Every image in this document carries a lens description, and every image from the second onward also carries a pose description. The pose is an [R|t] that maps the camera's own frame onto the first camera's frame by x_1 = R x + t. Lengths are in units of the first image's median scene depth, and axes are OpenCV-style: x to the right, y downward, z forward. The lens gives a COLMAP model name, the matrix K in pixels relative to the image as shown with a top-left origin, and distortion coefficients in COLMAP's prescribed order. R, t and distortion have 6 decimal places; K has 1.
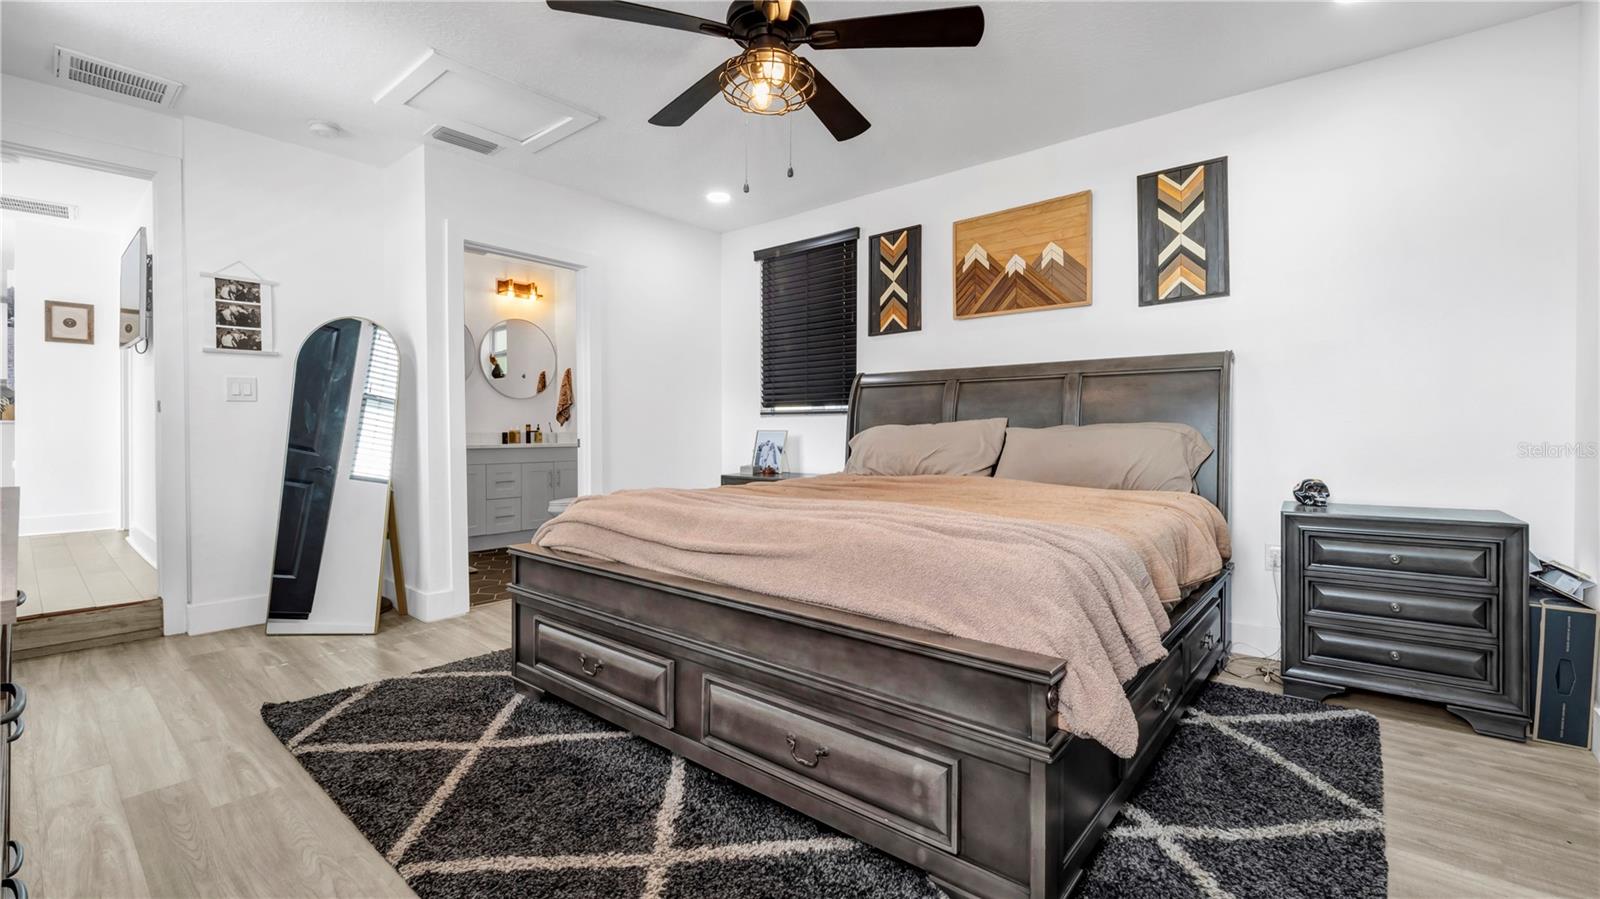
lens RADIAL K [[667.6, 0, 801.1], [0, 667.6, 433.0], [0, 0, 1]] dist [0.001534, 0.000247]
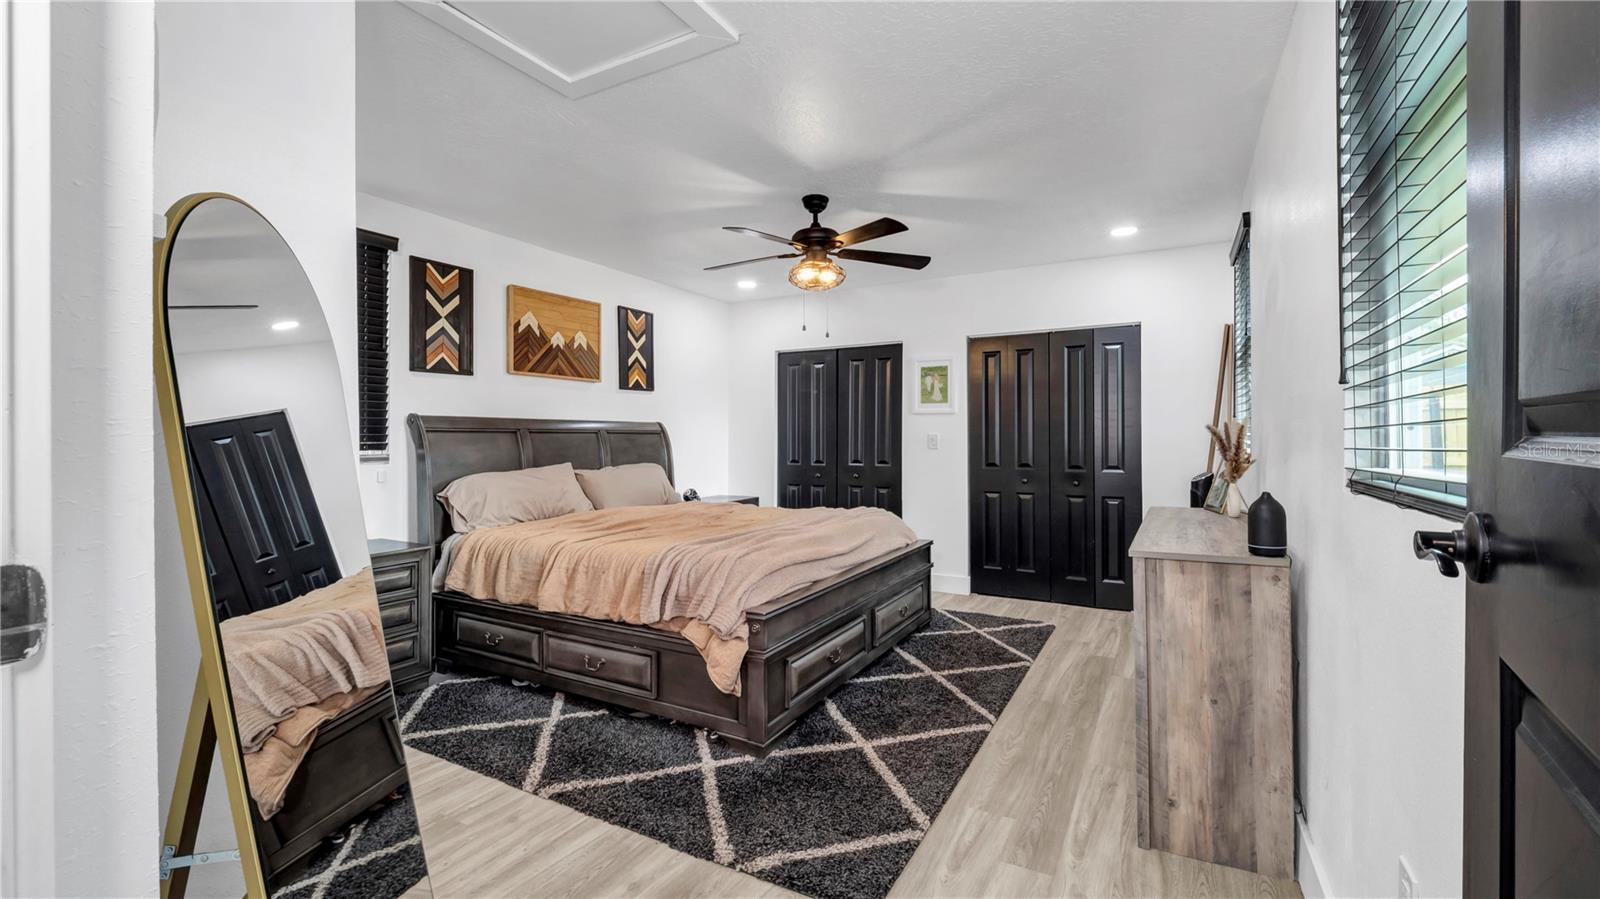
lens RADIAL K [[667.6, 0, 801.1], [0, 667.6, 433.0], [0, 0, 1]] dist [0.001534, 0.000247]
pose [[-0.187046, 0.016907, 0.982206, -1.150757], [0.015877, 0.999773, -0.014186, -0.061509], [-0.982223, 0.012941, -0.187272, 0.920832]]
